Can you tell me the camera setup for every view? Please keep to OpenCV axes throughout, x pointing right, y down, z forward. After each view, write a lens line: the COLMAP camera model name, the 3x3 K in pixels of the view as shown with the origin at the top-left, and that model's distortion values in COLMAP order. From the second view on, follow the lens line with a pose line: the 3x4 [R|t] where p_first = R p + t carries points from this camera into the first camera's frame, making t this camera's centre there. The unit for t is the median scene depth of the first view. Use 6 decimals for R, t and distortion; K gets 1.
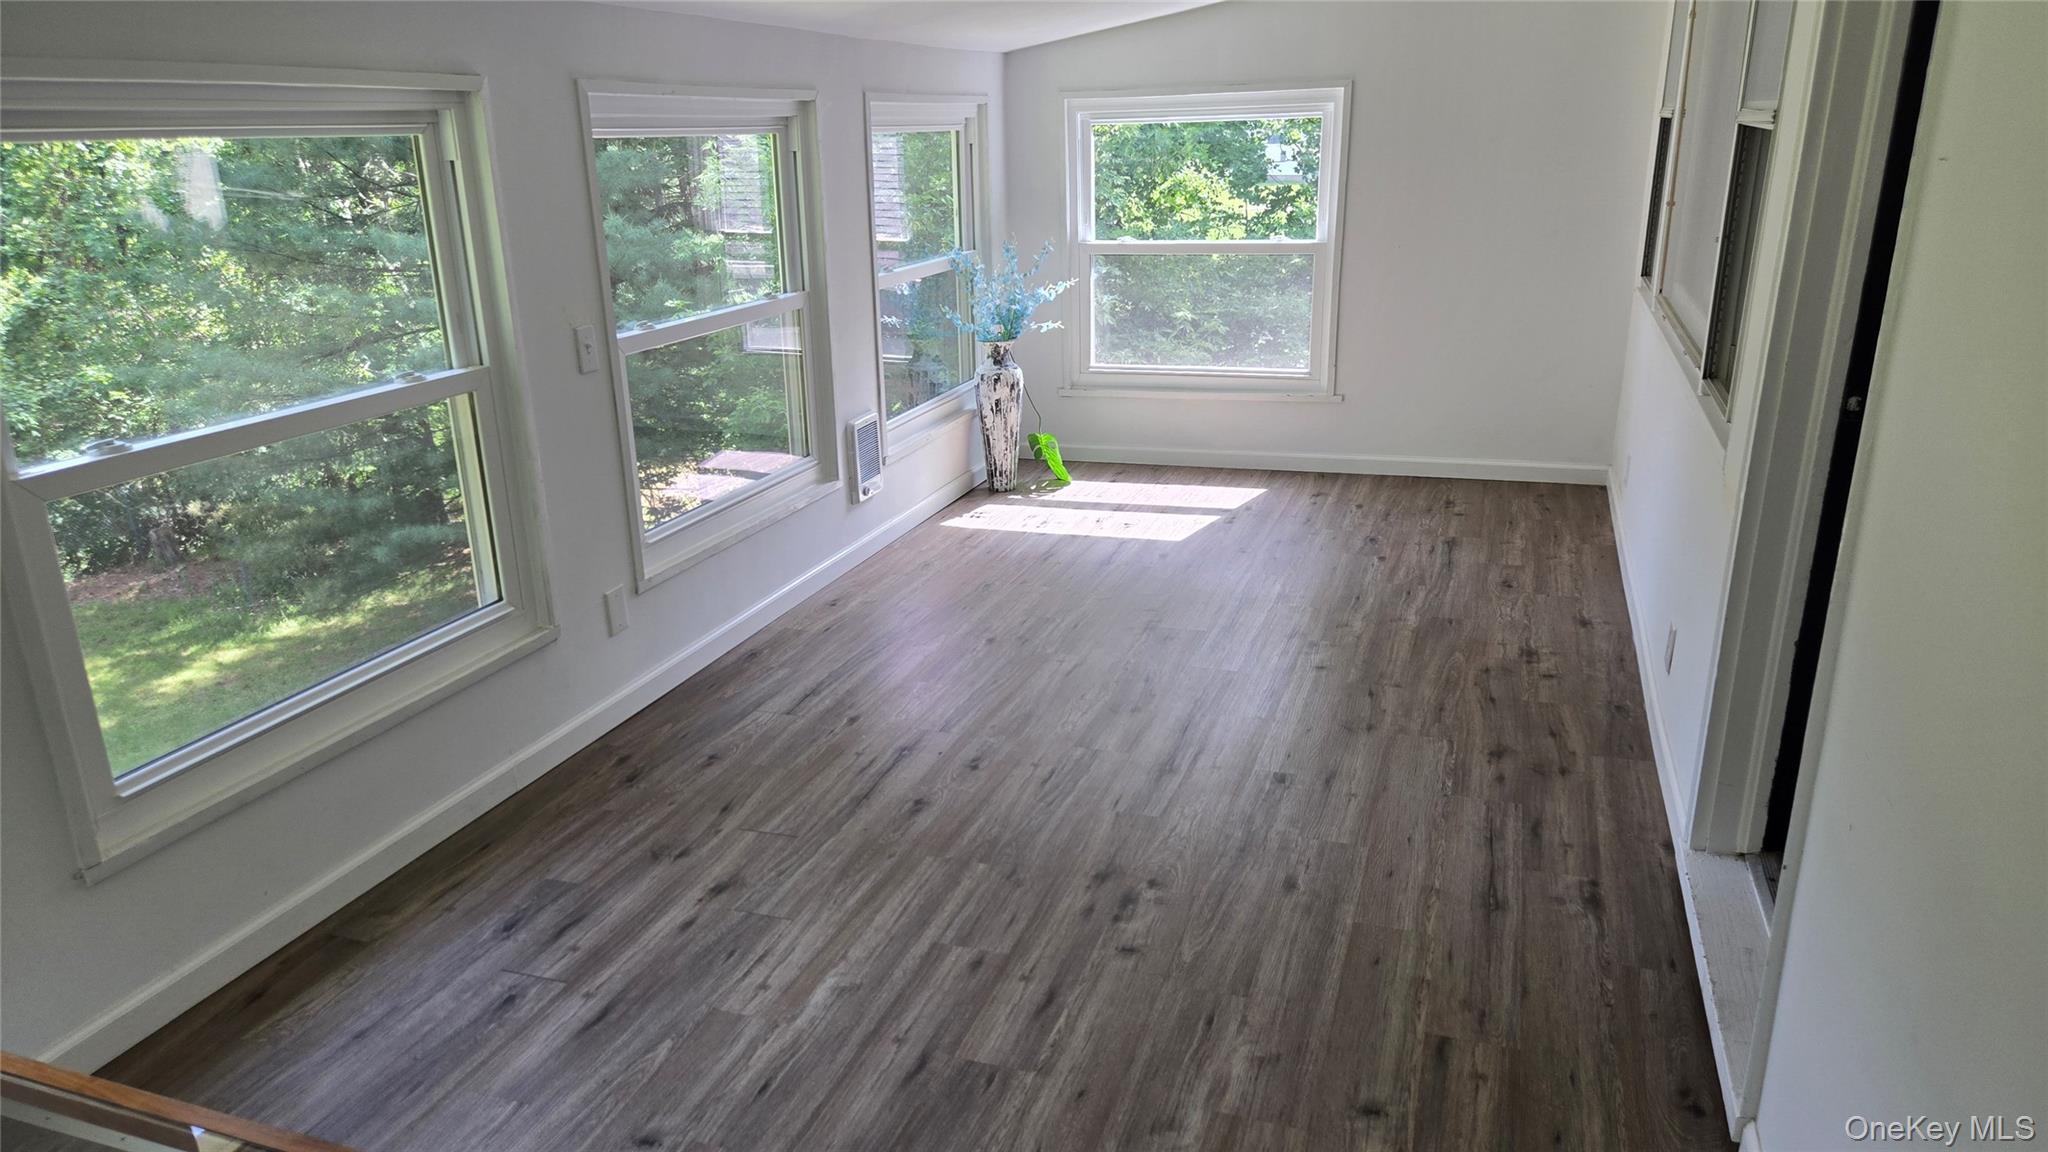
lens RADIAL K [[1349.1, 0, 1015.8], [0, 1349.1, 563.6], [0, 0, 1]] dist [0.094469, -0.064498]
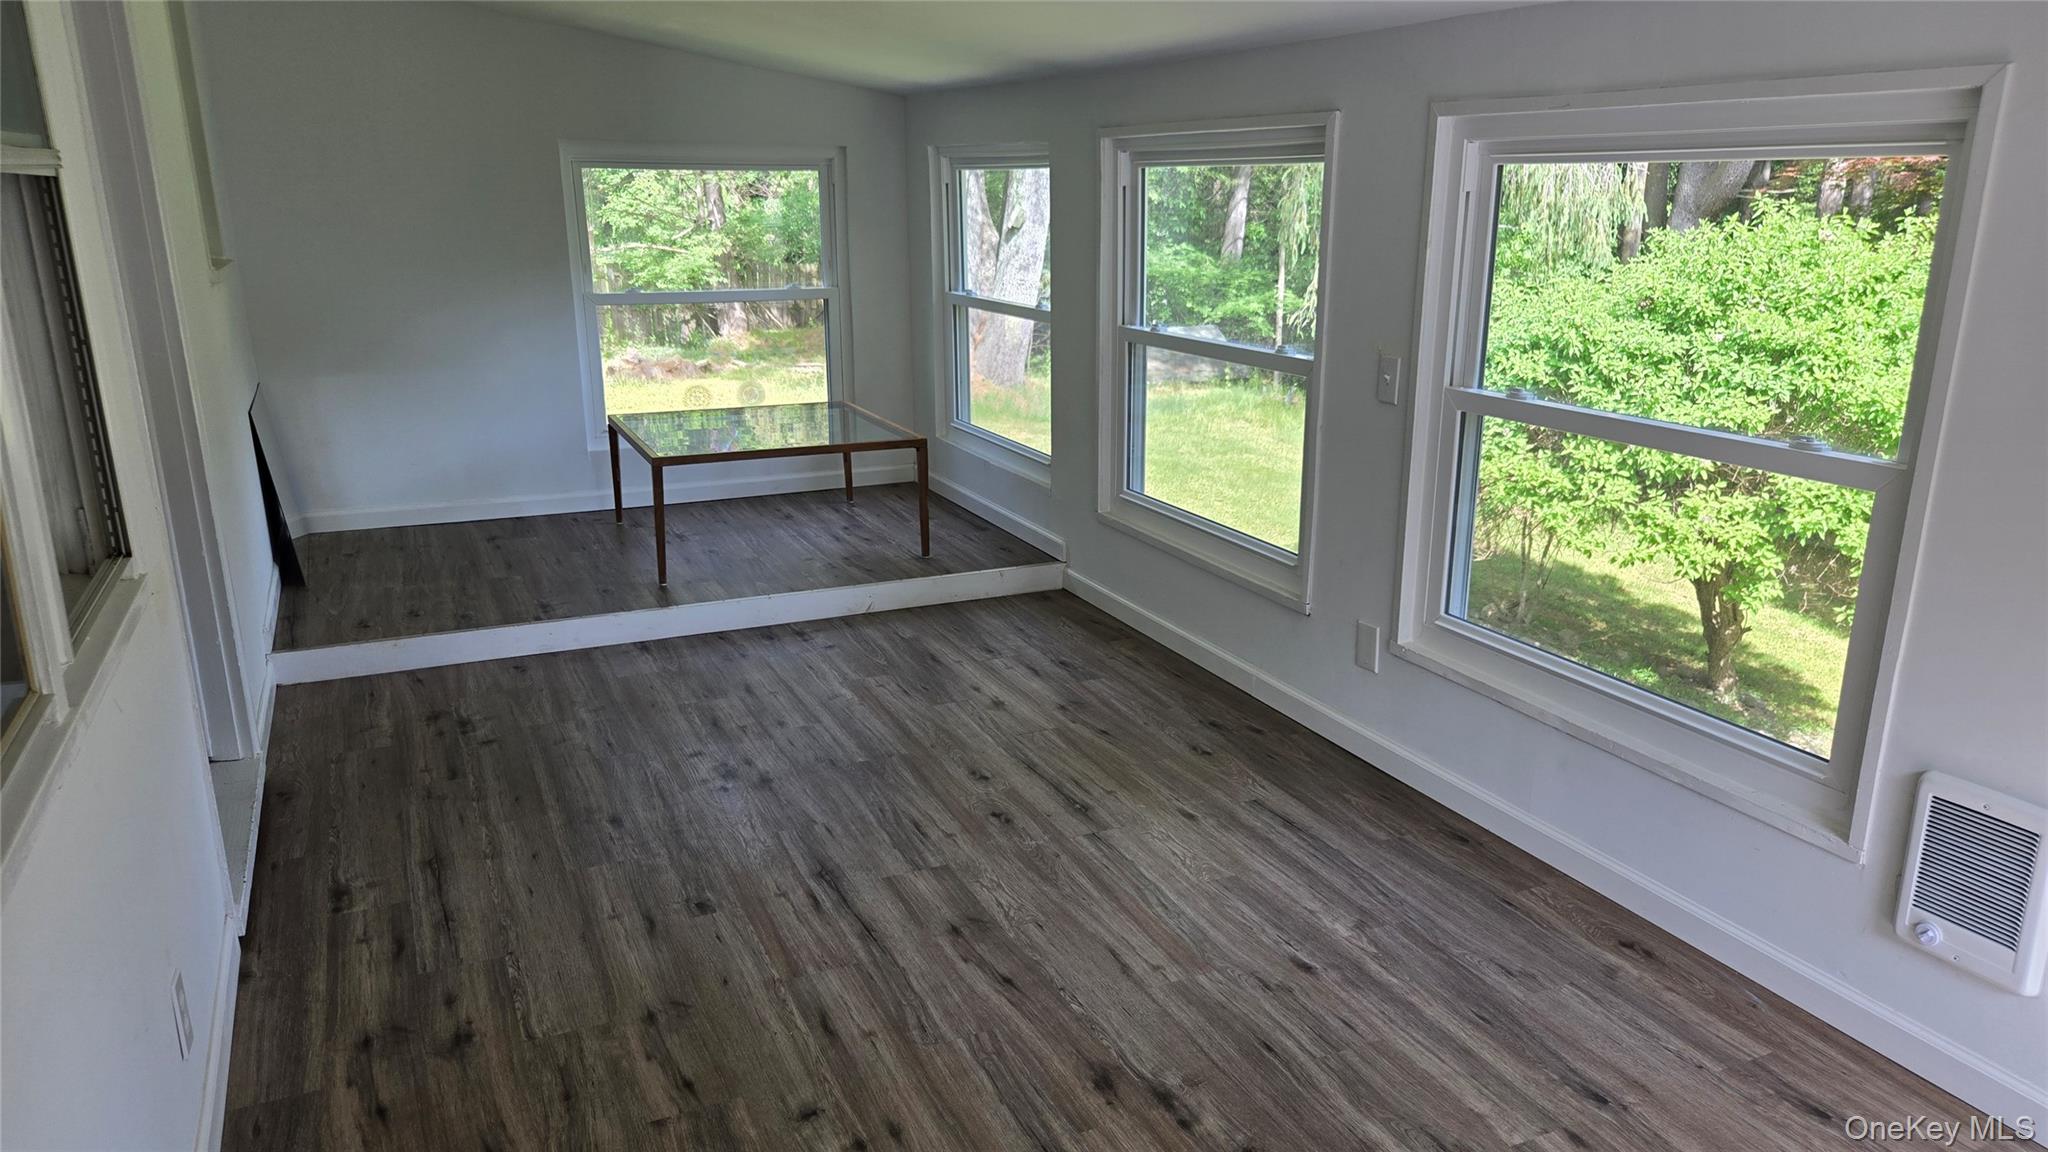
lens RADIAL K [[1349.1, 0, 1015.8], [0, 1349.1, 563.6], [0, 0, 1]] dist [0.094469, -0.064498]
pose [[-0.702485, 0.215025, -0.678438, 0.600455], [-0.205078, 0.851675, 0.482278, -0.491102], [0.681511, 0.477926, -0.554192, 1.519847]]
